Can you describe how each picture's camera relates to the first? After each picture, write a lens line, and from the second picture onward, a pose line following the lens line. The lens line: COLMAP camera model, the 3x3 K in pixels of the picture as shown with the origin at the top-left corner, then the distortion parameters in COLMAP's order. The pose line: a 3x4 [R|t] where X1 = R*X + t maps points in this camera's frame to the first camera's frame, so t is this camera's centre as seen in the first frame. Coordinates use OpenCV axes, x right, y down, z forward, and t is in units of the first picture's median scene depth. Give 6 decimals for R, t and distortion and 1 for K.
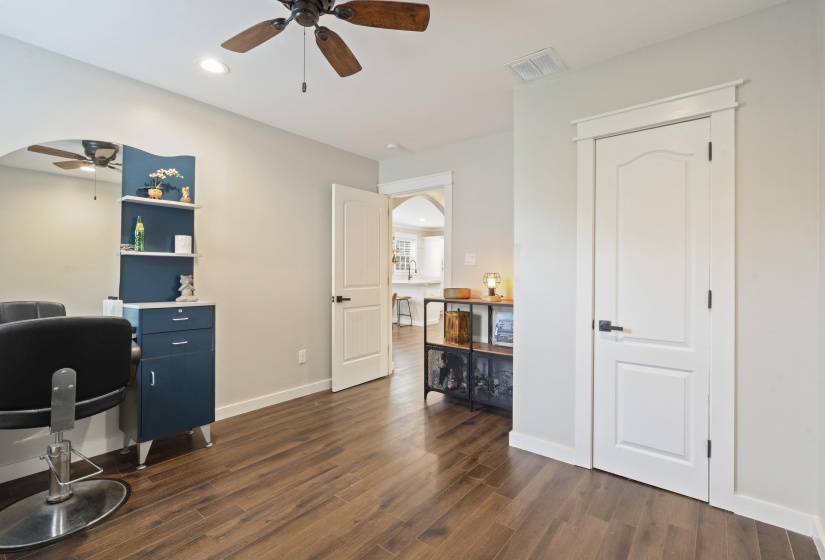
lens RADIAL K [[377.3, 0, 412.1], [0, 377.3, 276.2], [0, 0, 1]] dist [-0.001390, -0.000027]
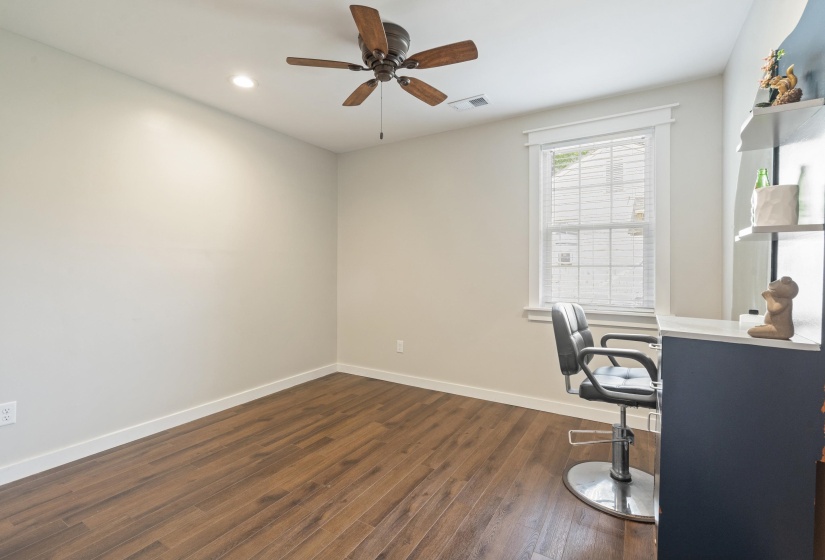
lens RADIAL K [[377.3, 0, 413.2], [0, 377.3, 276.3], [0, 0, 1]] dist [-0.001390, -0.000027]
pose [[-0.991712, -0.009996, -0.128088, -0.197426], [-0.012883, 0.999681, 0.021731, -0.013090], [0.127830, 0.023201, -0.991525, 2.072974]]
